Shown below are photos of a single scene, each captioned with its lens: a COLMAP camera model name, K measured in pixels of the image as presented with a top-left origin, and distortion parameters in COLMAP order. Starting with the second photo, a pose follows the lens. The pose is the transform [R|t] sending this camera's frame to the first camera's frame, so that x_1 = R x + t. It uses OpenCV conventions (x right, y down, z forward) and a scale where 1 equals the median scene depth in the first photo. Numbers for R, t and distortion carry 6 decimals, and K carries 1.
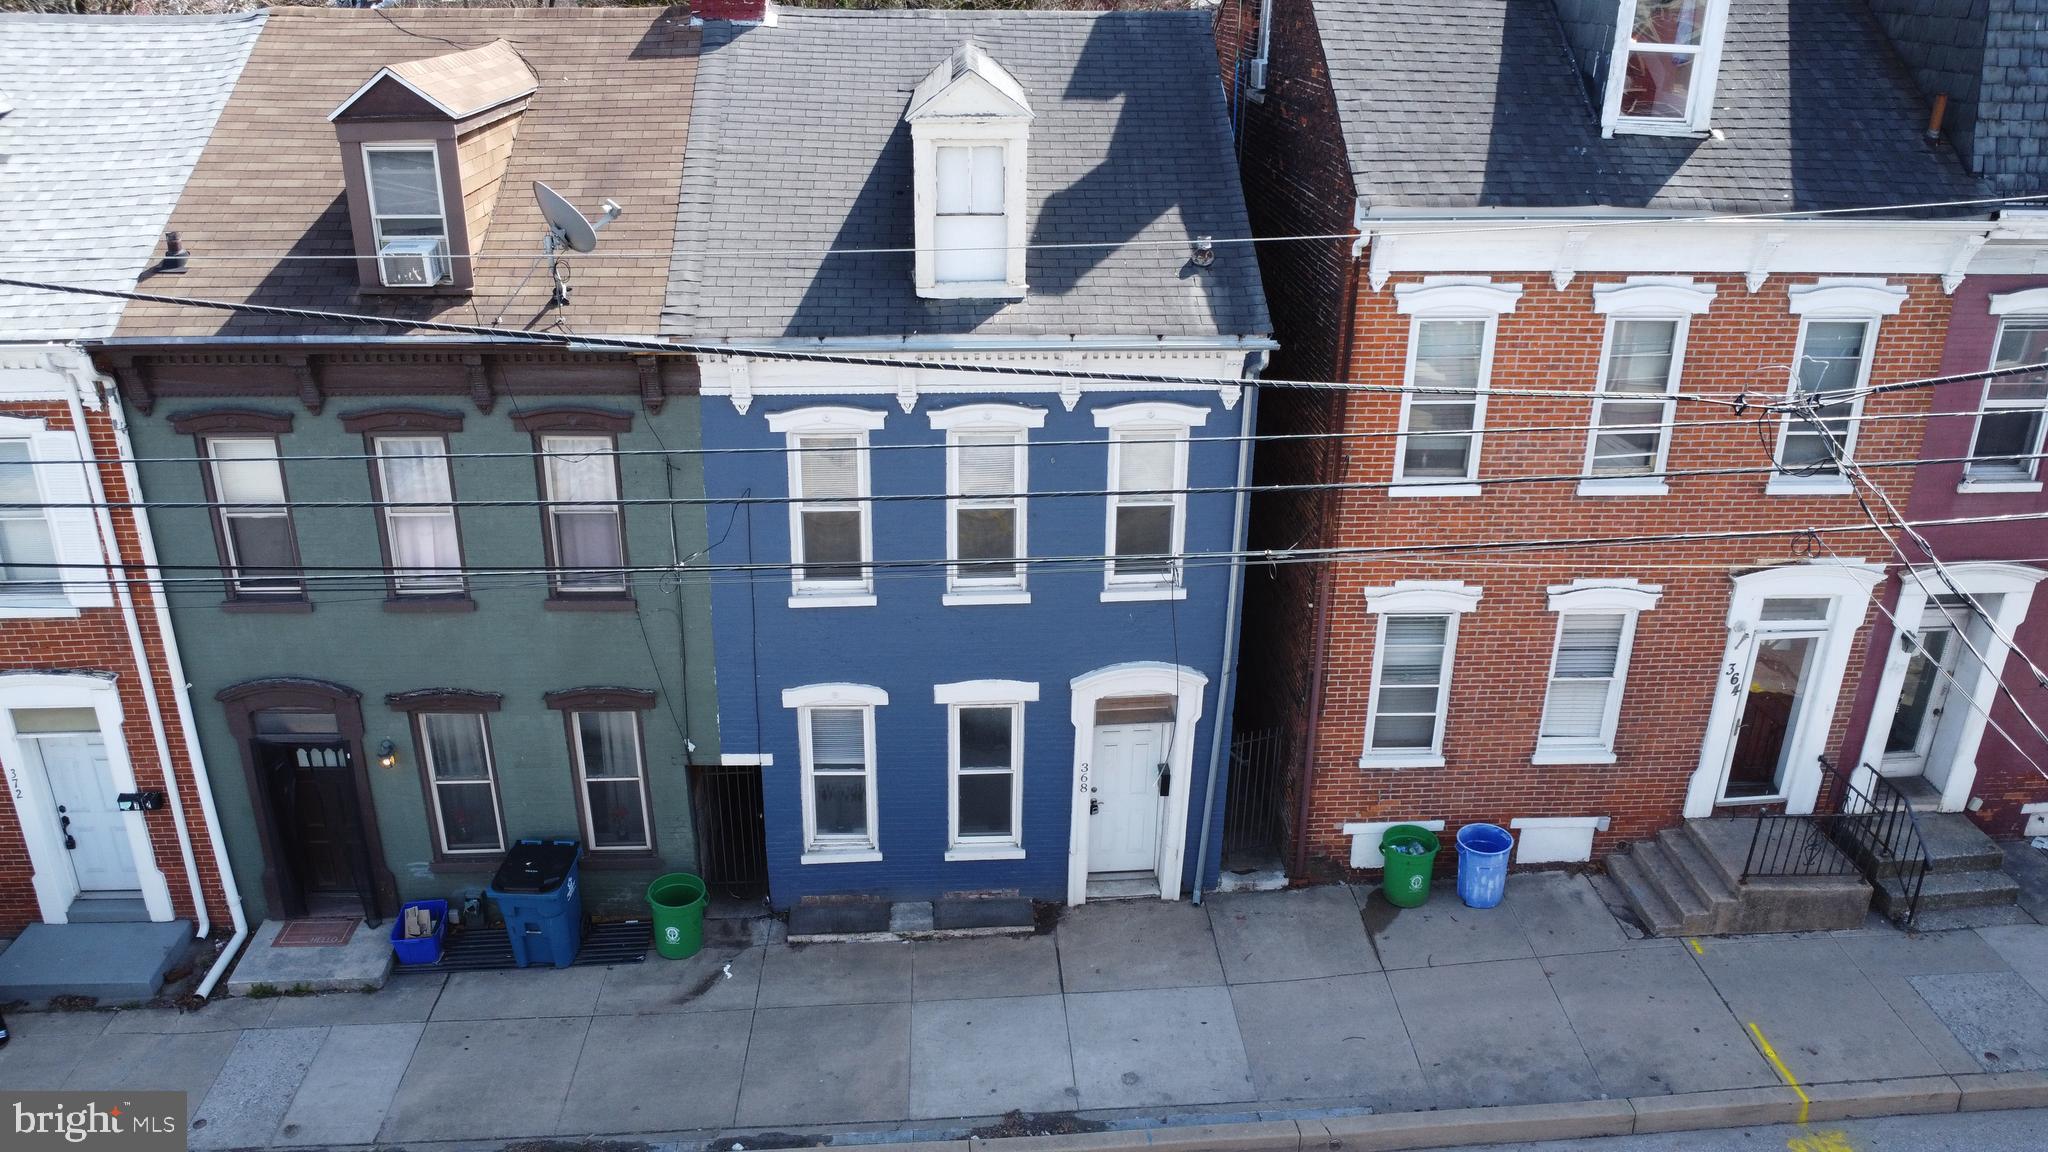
lens RADIAL K [[1481.3, 0, 1023.3], [0, 1481.3, 573.4], [0, 0, 1]] dist [-0.039723, -0.004093]
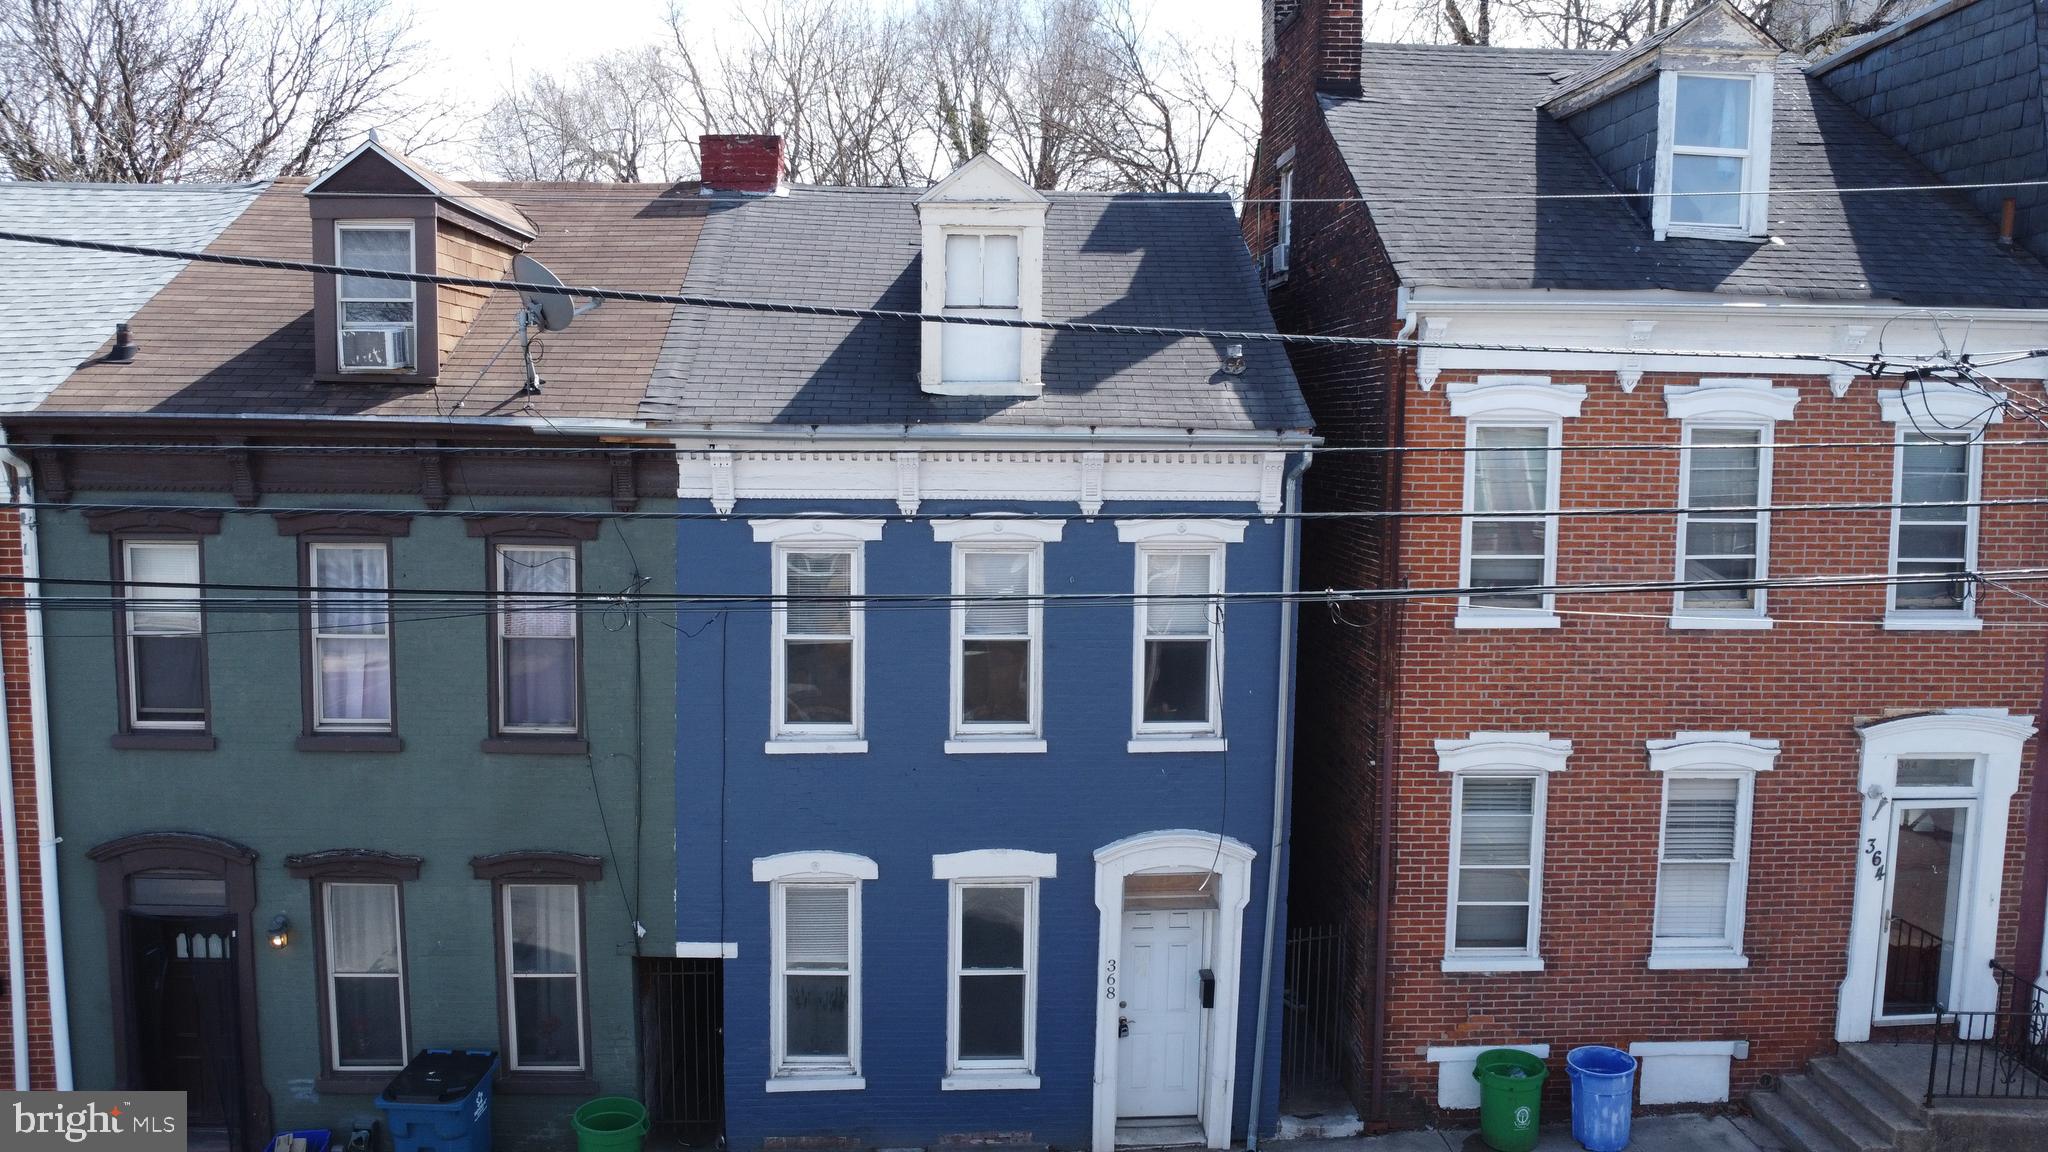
lens RADIAL K [[1481.3, 0, 1024.3], [0, 1481.3, 575.4], [0, 0, 1]] dist [-0.039723, -0.004093]
pose [[0.999939, 0.001369, -0.010996, 0.001295], [-0.004513, 0.956632, -0.291266, 0.172858], [0.010121, 0.291298, 0.956579, 0.149751]]
